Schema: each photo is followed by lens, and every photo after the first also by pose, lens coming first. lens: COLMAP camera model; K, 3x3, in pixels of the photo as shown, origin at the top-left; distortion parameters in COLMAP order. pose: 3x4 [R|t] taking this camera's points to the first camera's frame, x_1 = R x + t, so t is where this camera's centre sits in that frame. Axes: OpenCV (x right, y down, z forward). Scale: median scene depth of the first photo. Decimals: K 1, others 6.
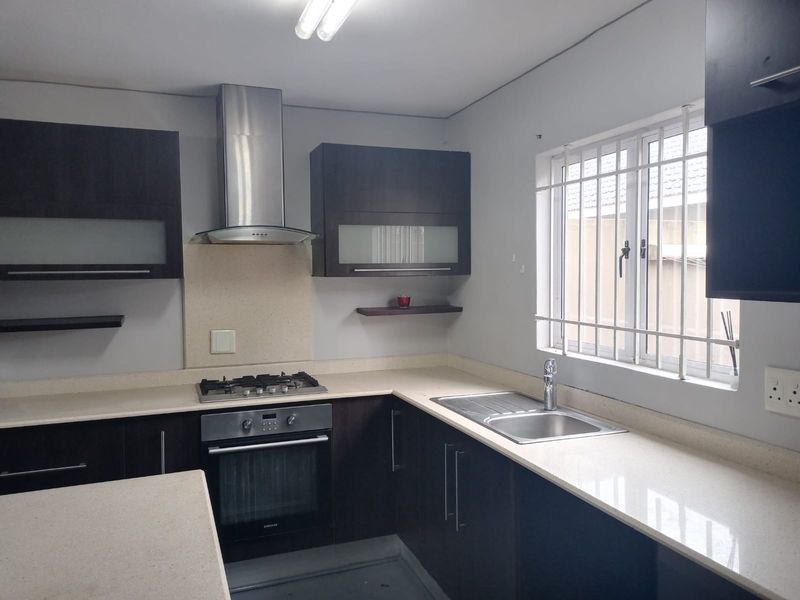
lens RADIAL K [[611.6, 0, 400.0], [0, 611.6, 300.0], [0, 0, 1]] dist [0.030167, 0.001351]
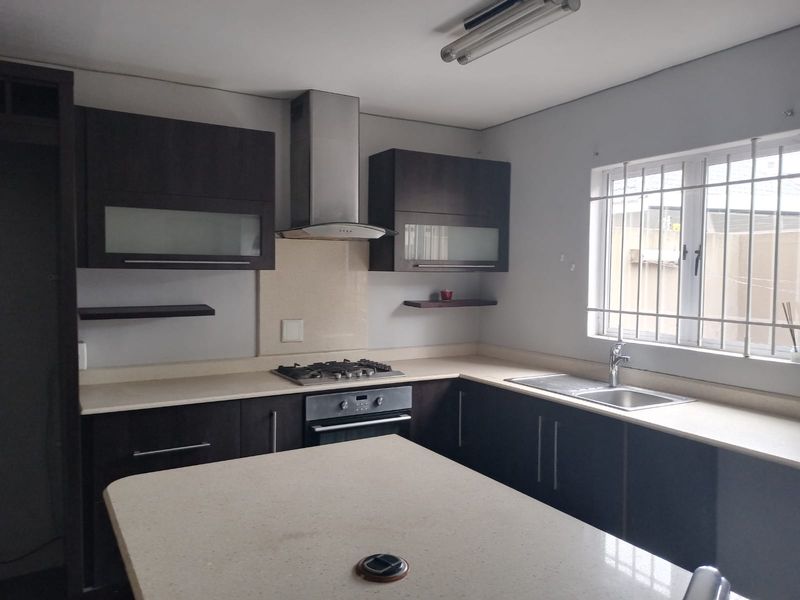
lens RADIAL K [[611.6, 0, 400.0], [0, 611.6, 300.0], [0, 0, 1]] dist [0.030167, 0.001351]
pose [[0.985818, 0.010130, 0.167515, -0.310010], [-0.010233, 0.999948, -0.000245, 0.014216], [-0.167508, -0.001473, 0.985870, -0.081998]]
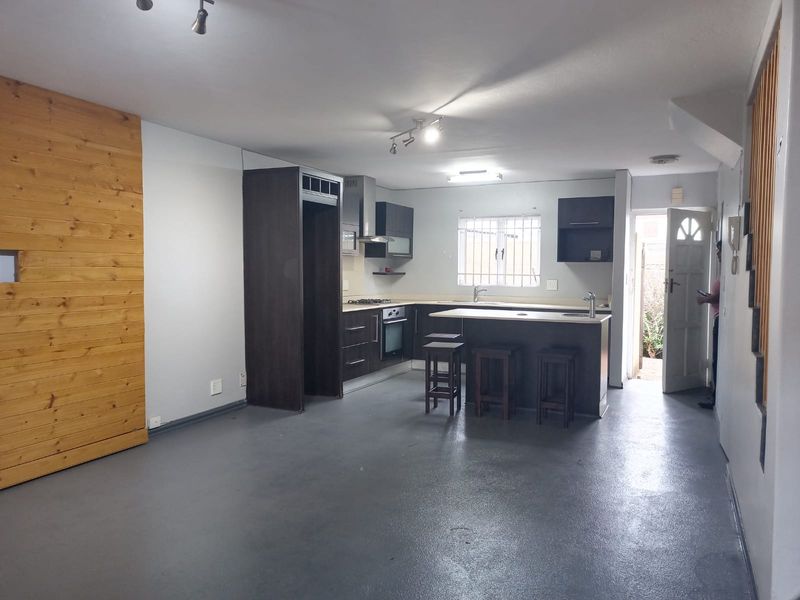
lens RADIAL K [[611.6, 0, 400.0], [0, 611.6, 300.0], [0, 0, 1]] dist [0.030167, 0.001351]
pose [[0.723070, -0.022250, 0.690416, -1.848859], [0.017540, 0.999750, 0.013850, 0.101728], [-0.690552, 0.002095, 0.723280, -0.826736]]
